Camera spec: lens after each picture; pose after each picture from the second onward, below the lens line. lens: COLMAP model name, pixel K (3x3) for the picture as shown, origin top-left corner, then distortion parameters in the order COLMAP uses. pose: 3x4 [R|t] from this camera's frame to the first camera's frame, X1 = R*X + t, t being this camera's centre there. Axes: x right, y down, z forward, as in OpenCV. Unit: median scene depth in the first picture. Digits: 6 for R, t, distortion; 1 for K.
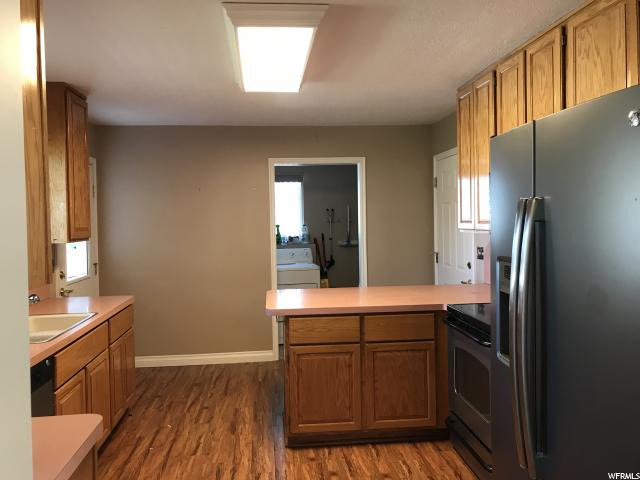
lens RADIAL K [[520.9, 0, 317.0], [0, 520.9, 237.3], [0, 0, 1]] dist [0.027995, -0.040537]
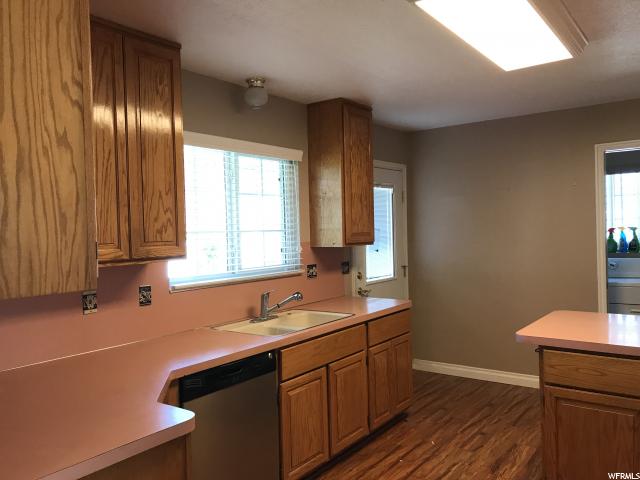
lens RADIAL K [[520.9, 0, 321.8], [0, 520.9, 240.6], [0, 0, 1]] dist [0.027995, -0.040537]
pose [[0.733417, 0.013745, -0.679640, 0.206267], [-0.009460, 0.999905, 0.010014, -0.011665], [0.679713, -0.000915, 0.733478, 0.169709]]
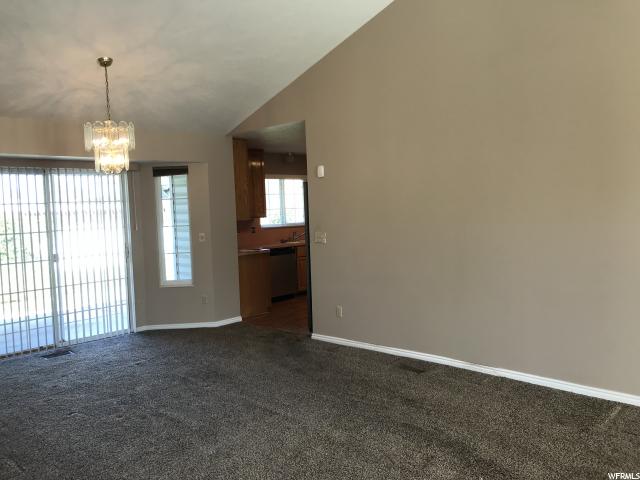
lens RADIAL K [[520.9, 0, 319.2], [0, 520.9, 242.7], [0, 0, 1]] dist [0.027995, -0.040537]
pose [[0.624810, 0.053568, -0.778937, 1.442238], [-0.000744, 0.997684, 0.068015, -0.021067], [0.780777, -0.041917, 0.623402, -0.633513]]
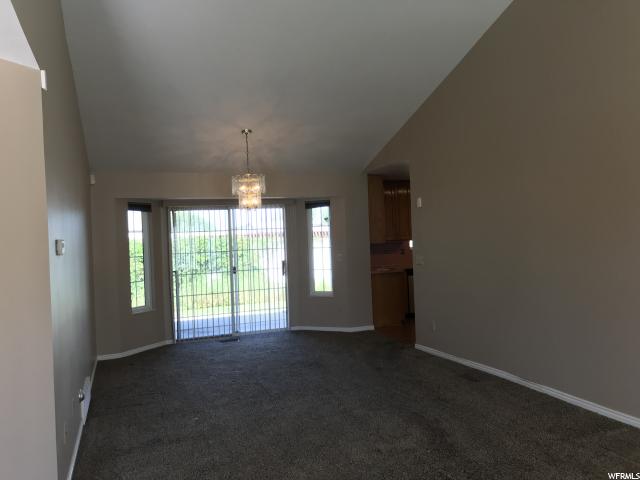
lens RADIAL K [[520.9, 0, 319.4], [0, 520.9, 238.1], [0, 0, 1]] dist [0.027995, -0.040537]
pose [[0.226078, 0.020005, -0.973904, 1.878089], [0.004209, 0.999760, 0.021513, -0.043527], [0.974100, -0.008963, 0.225940, -0.416056]]
